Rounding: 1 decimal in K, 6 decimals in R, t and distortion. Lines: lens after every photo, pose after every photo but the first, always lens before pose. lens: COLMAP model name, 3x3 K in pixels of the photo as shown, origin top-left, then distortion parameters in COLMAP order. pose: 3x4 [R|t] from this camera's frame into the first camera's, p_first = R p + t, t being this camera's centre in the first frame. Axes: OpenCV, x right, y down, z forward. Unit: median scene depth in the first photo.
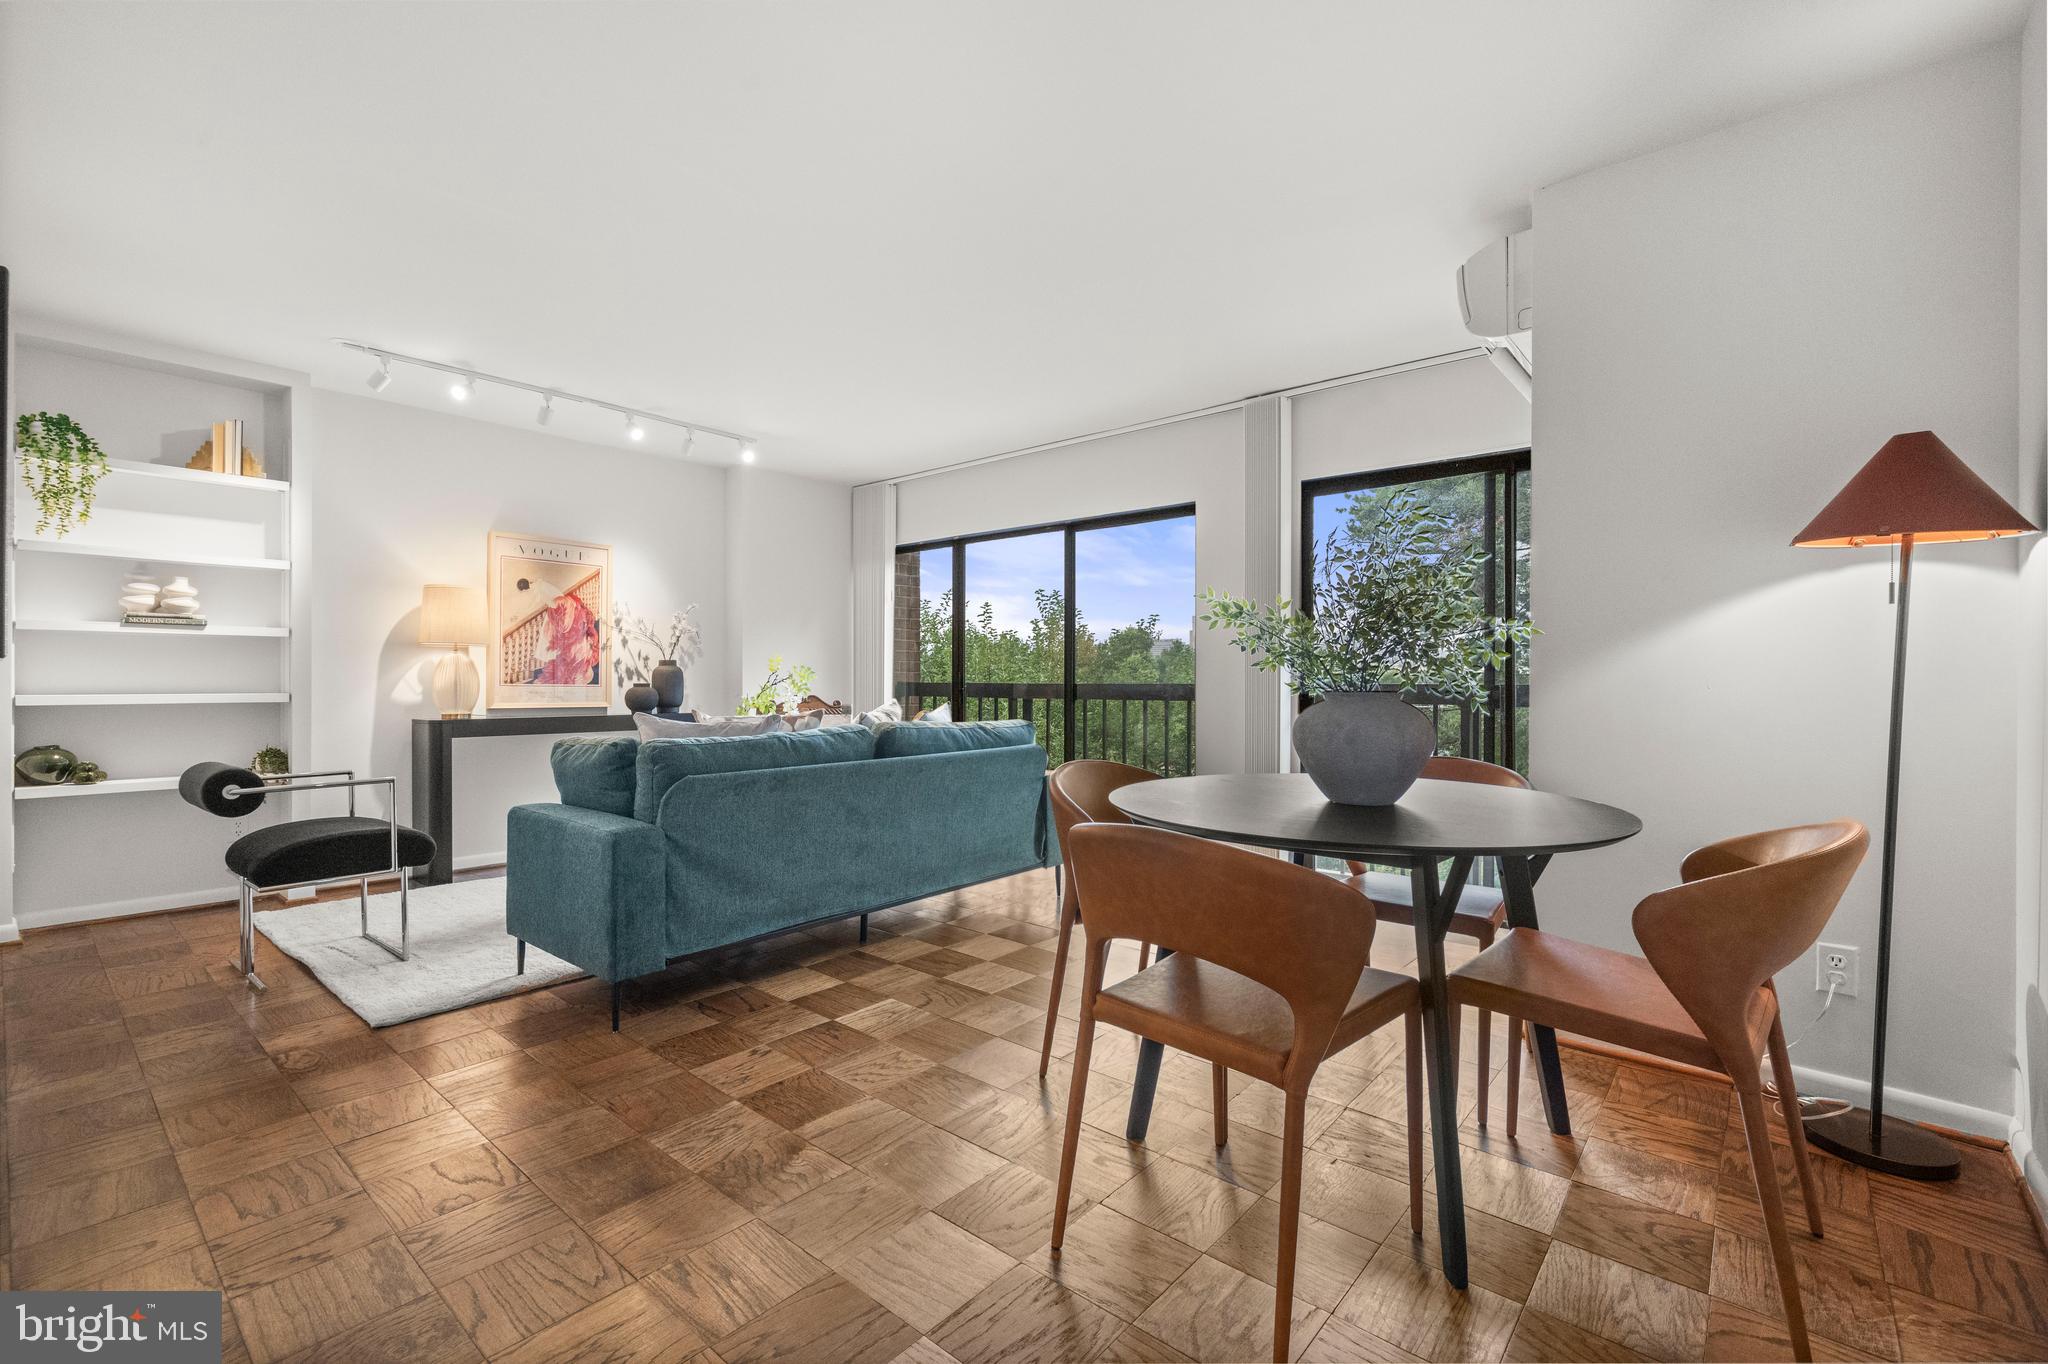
lens RADIAL K [[880.4, 0, 1024.6], [0, 880.4, 679.9], [0, 0, 1]] dist [0.000850, -0.000111]
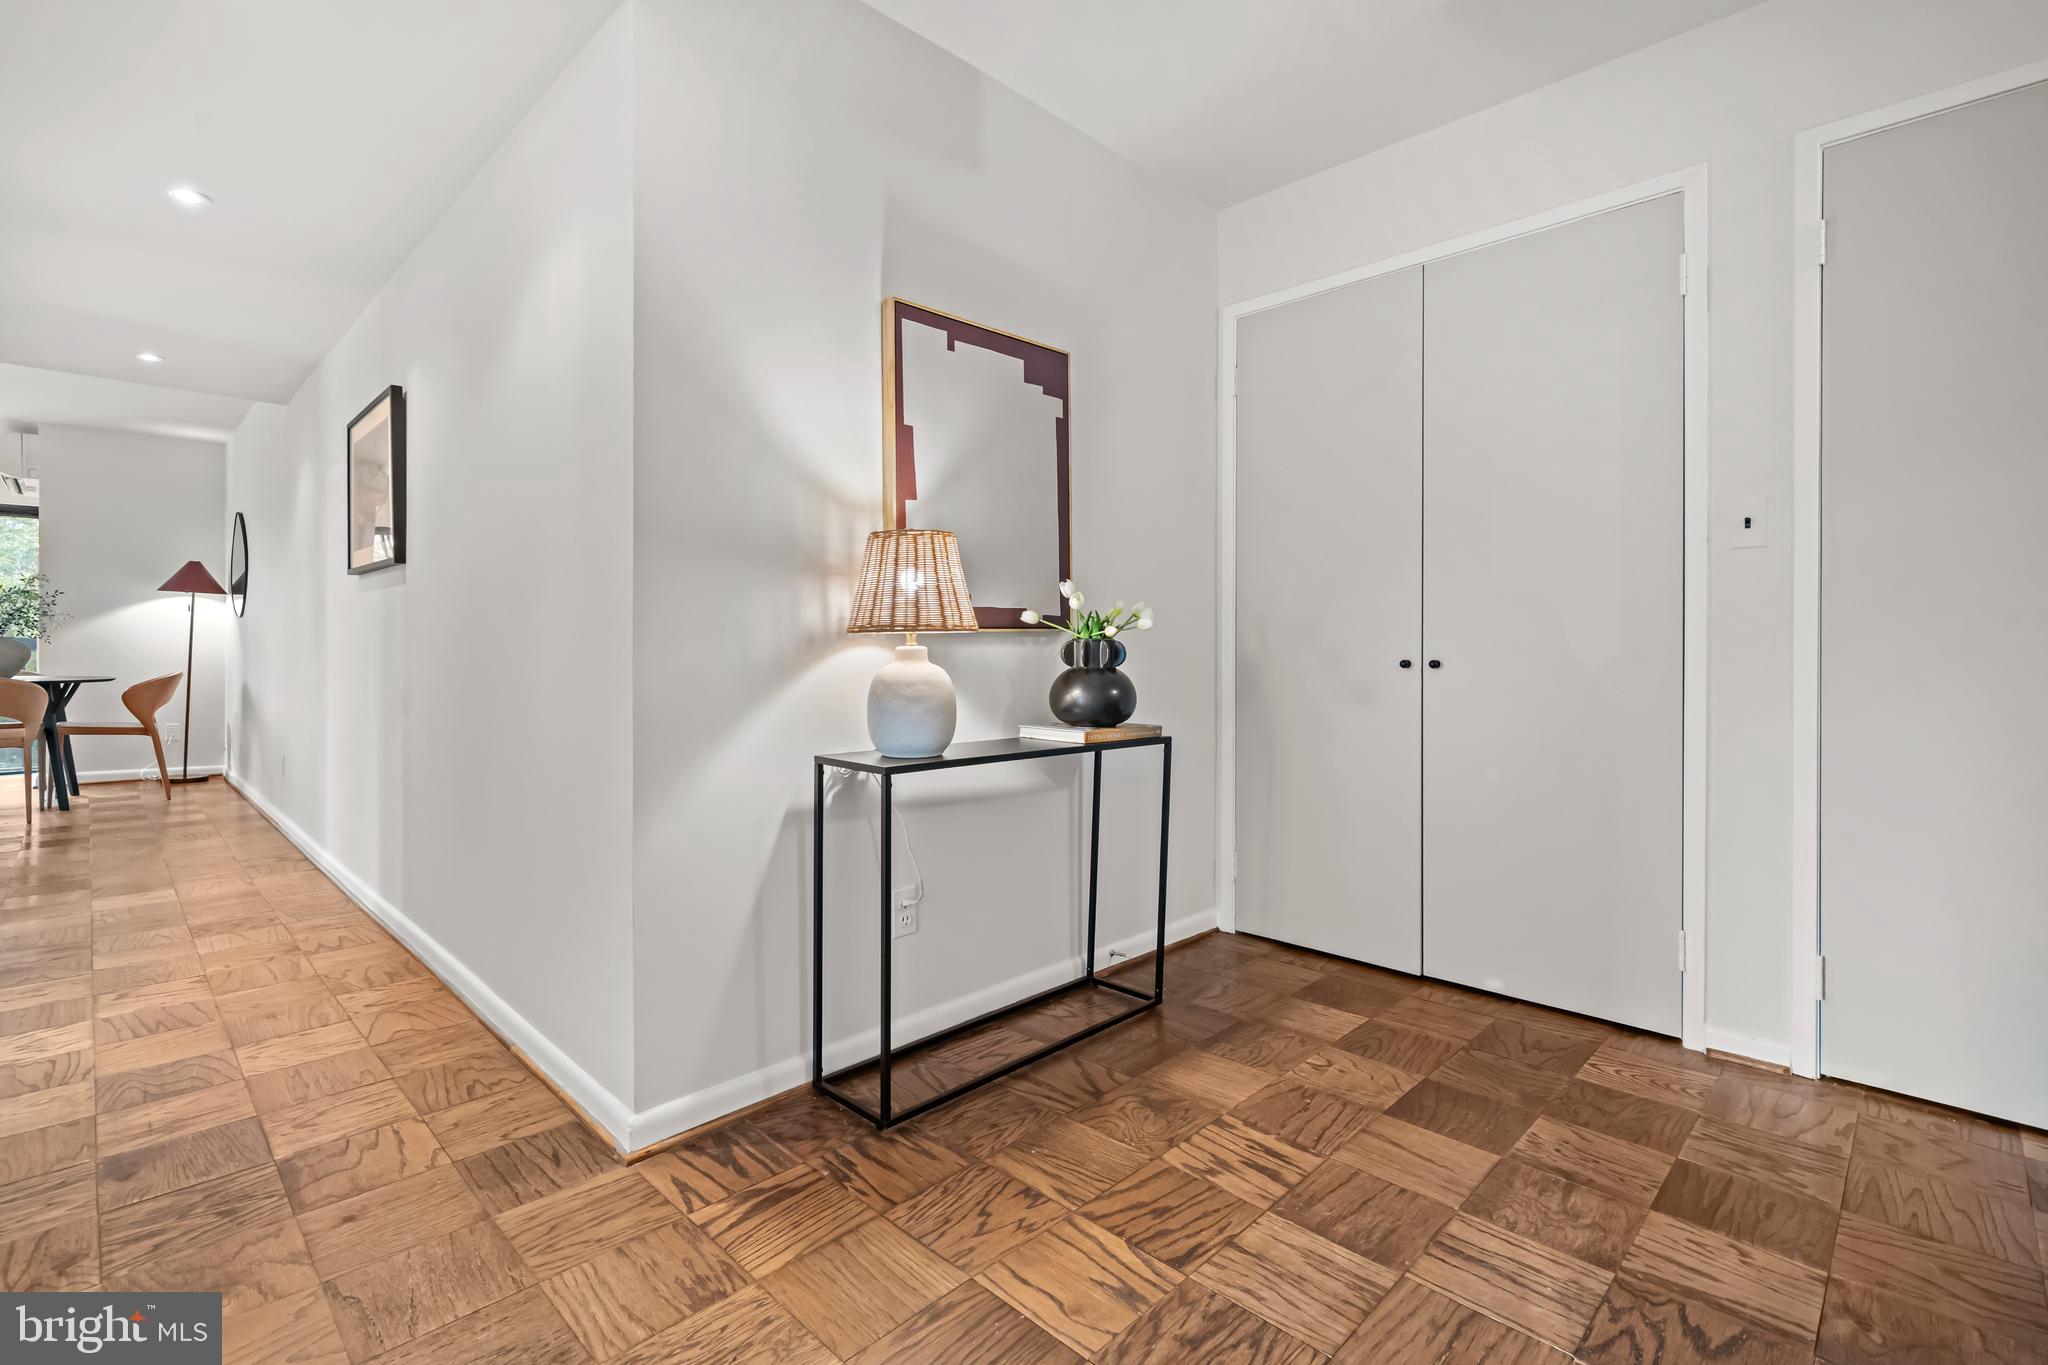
lens RADIAL K [[928.2, 0, 1023.7], [0, 928.2, 672.5], [0, 0, 1]] dist [0.000497, 0.000319]
pose [[0.065432, -0.009274, 0.997814, -1.066520], [-0.003172, 0.999950, 0.009502, 0.043061], [-0.997852, -0.003787, 0.065399, -1.096957]]
